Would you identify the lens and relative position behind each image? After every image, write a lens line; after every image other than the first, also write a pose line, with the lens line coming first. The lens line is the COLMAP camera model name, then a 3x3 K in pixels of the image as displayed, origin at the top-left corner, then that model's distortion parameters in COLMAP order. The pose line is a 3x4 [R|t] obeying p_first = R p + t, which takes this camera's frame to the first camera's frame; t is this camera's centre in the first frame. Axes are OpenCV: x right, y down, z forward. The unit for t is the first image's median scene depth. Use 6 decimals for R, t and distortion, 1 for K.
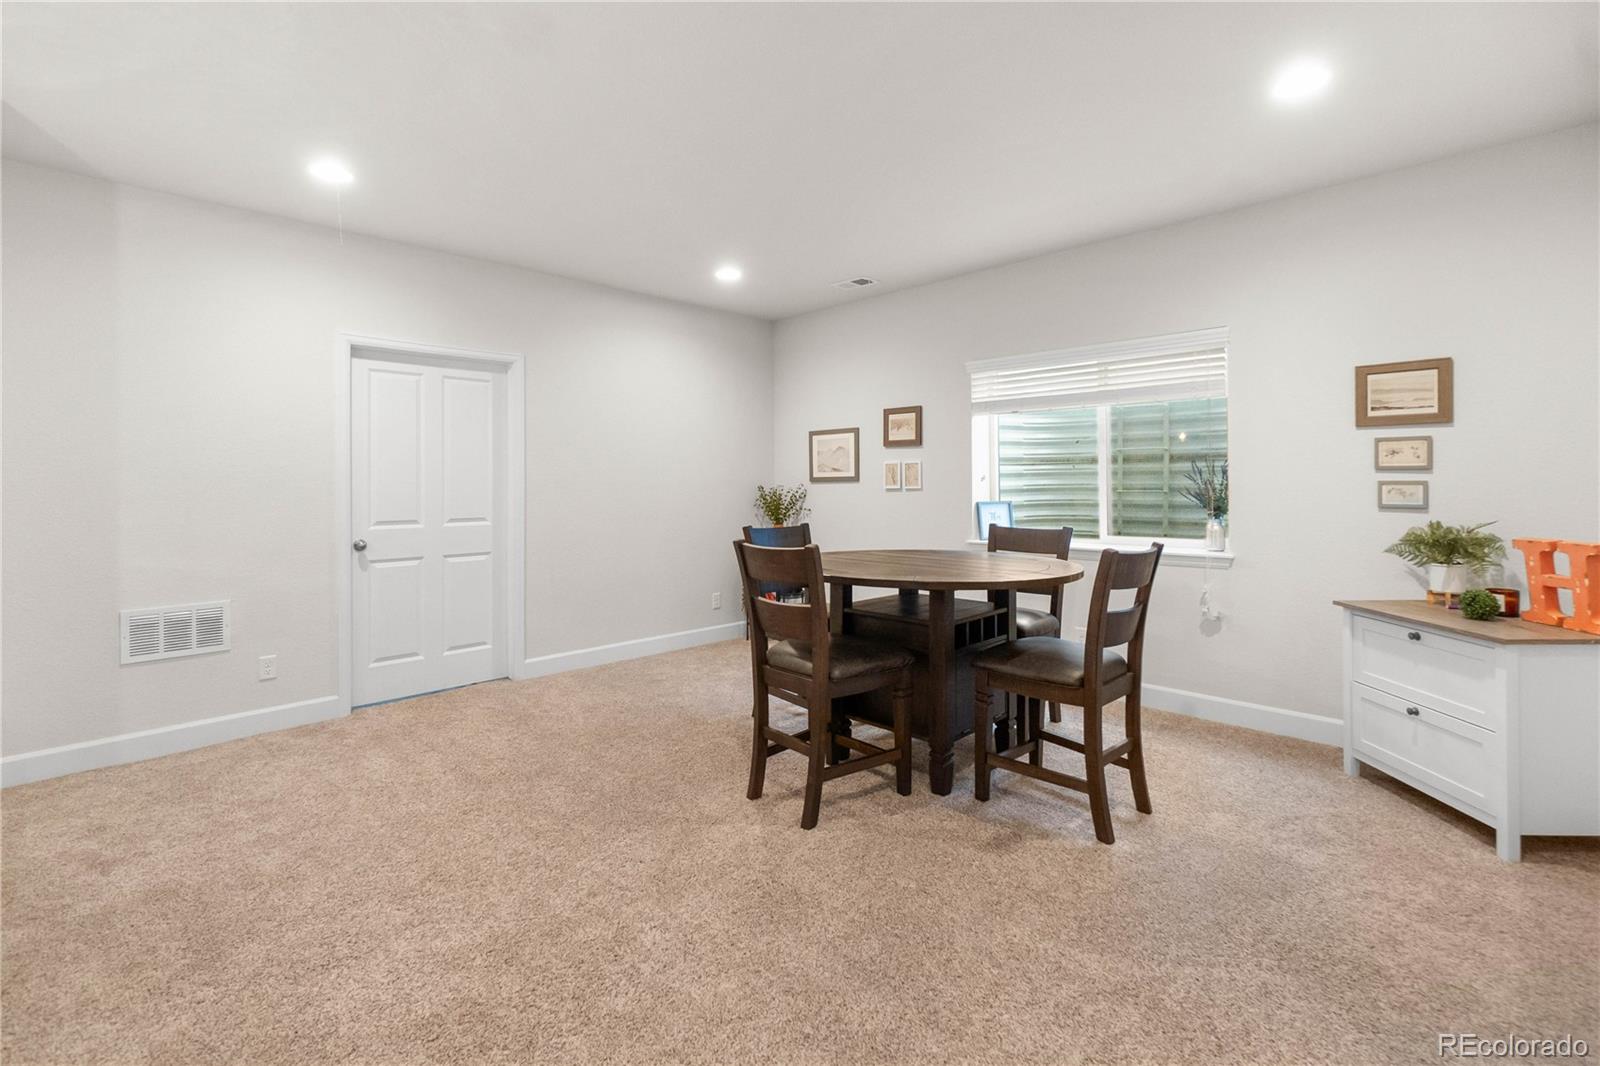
lens RADIAL K [[716.2, 0, 773.1], [0, 716.2, 479.3], [0, 0, 1]] dist [-0.009786, 0.001527]
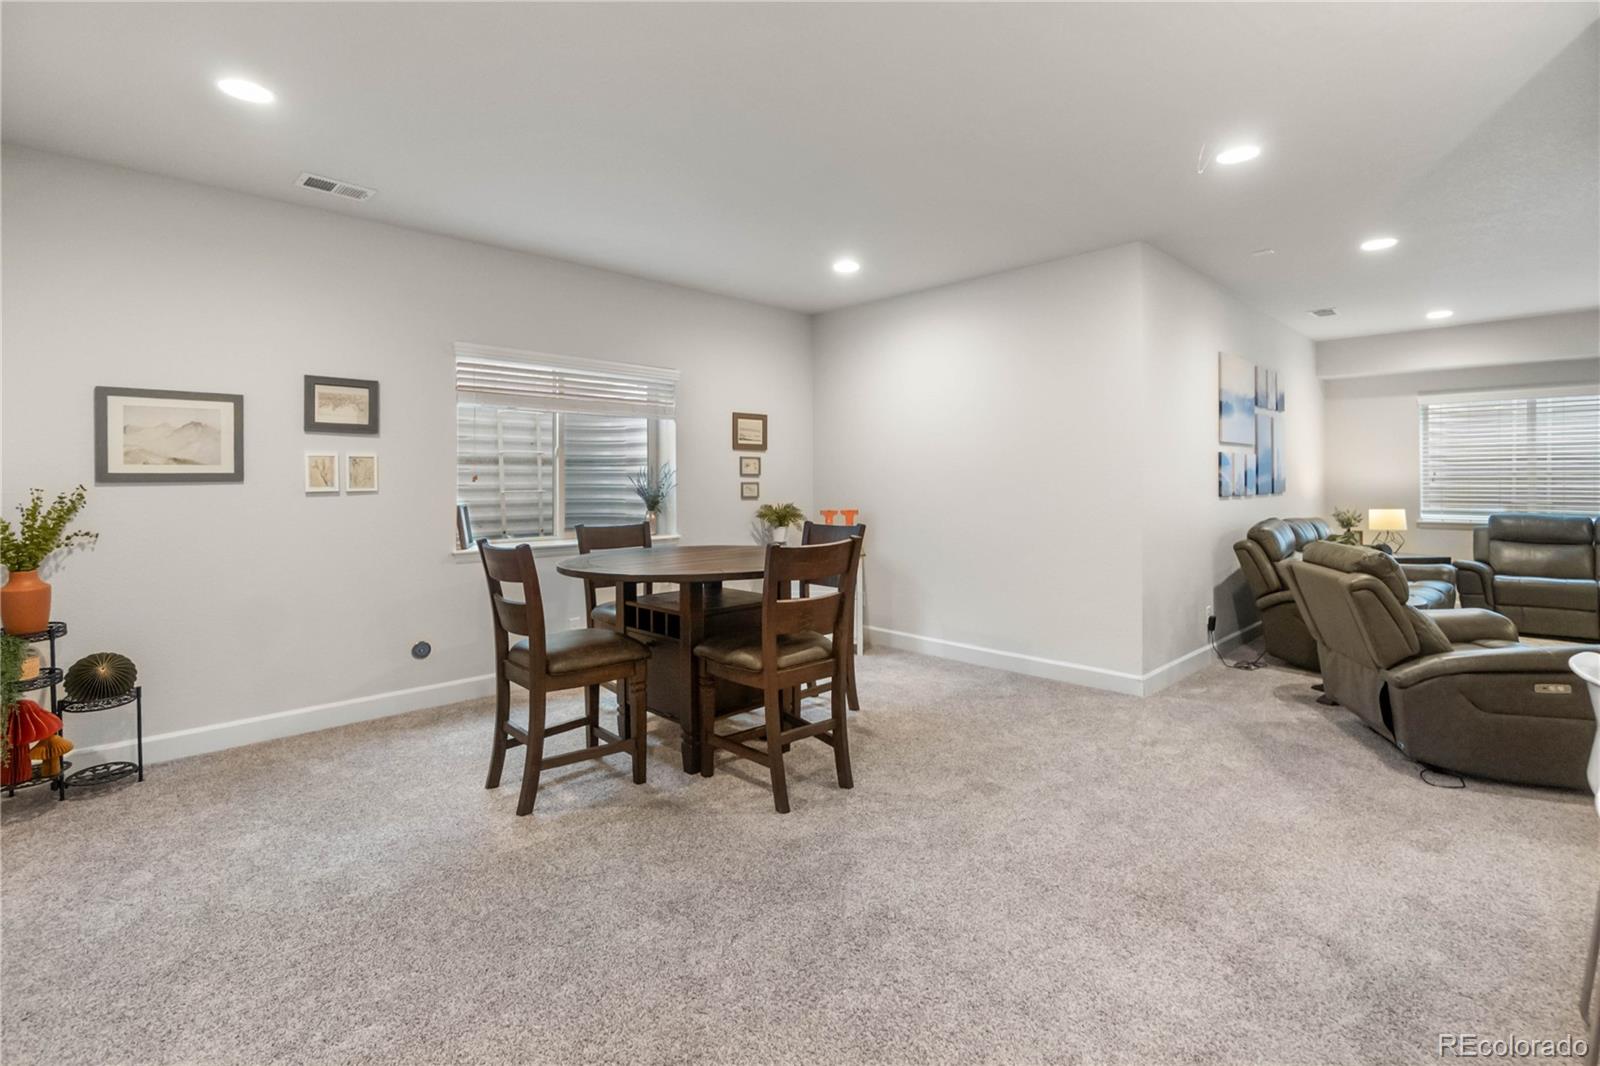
lens RADIAL K [[716.2, 0, 788.3], [0, 716.2, 466.8], [0, 0, 1]] dist [-0.009786, 0.001527]
pose [[0.008051, 0.022038, 0.999725, -0.850523], [-0.004677, 0.999747, -0.022001, 0.002955], [-0.999957, -0.004499, 0.008152, 0.886291]]
